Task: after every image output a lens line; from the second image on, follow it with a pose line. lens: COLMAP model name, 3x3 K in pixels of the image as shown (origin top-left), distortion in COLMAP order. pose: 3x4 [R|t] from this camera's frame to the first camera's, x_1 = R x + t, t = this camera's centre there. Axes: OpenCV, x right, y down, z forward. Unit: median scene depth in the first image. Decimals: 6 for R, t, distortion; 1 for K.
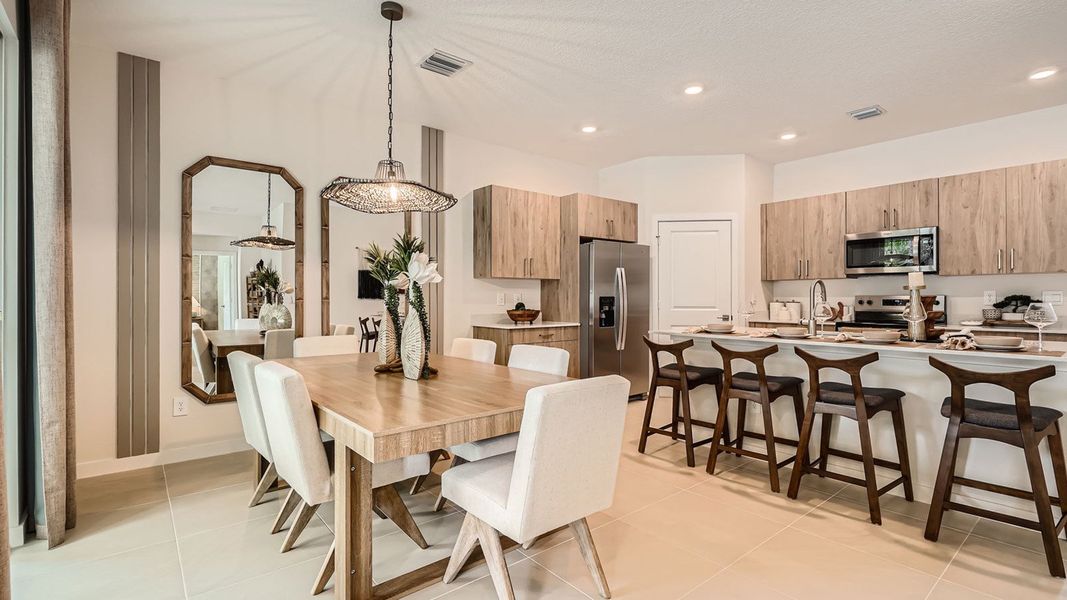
lens RADIAL K [[485.5, 0, 535.8], [0, 485.5, 297.1], [0, 0, 1]] dist [0.002958, -0.001579]
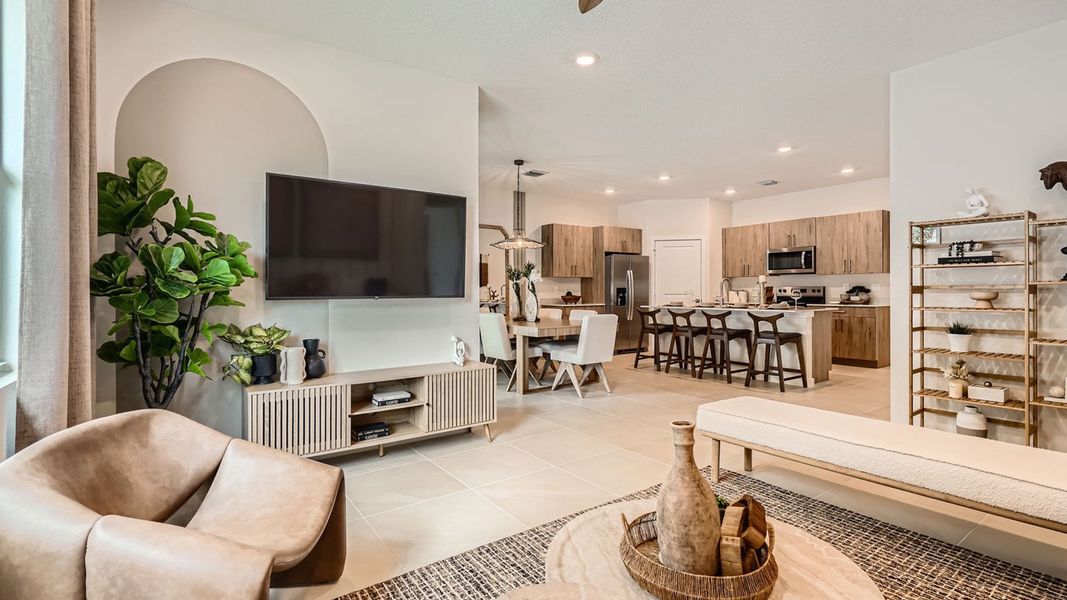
lens RADIAL K [[485.5, 0, 531.6], [0, 485.5, 289.6], [0, 0, 1]] dist [0.002958, -0.001579]
pose [[0.997238, -0.002819, -0.074216, -0.037590], [0.002746, 0.999996, -0.001083, 0.006179], [0.074219, 0.000876, 0.997242, -0.700206]]
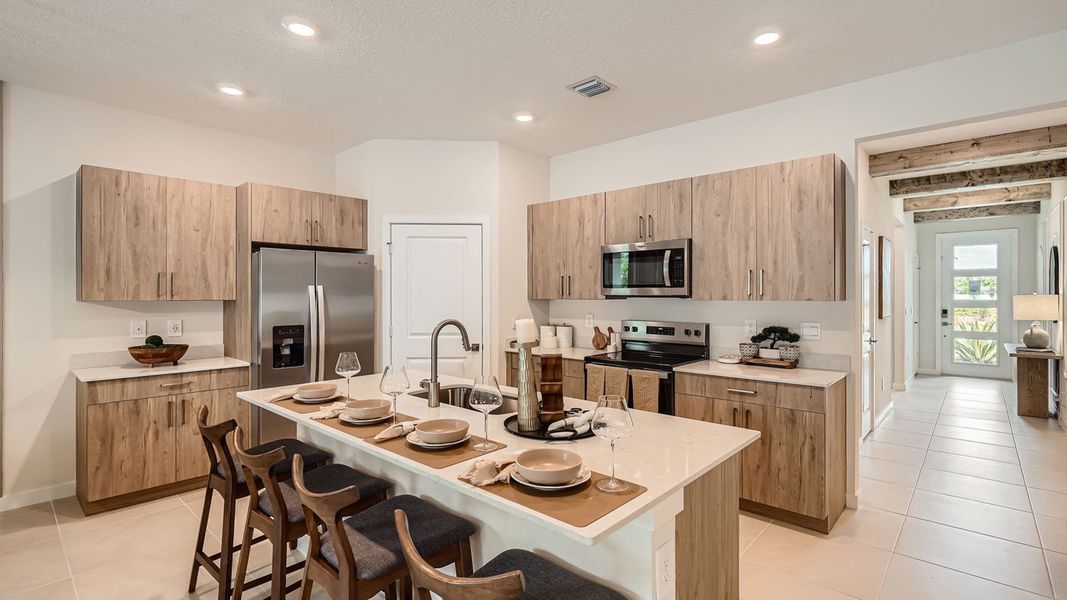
lens RADIAL K [[485.5, 0, 533.7], [0, 485.5, 291.1], [0, 0, 1]] dist [0.002958, -0.001579]
pose [[0.989305, 0.001762, 0.145850, 0.411927], [-0.000610, 0.999968, -0.007941, -0.047736], [-0.145859, 0.007767, 0.989275, 0.228299]]
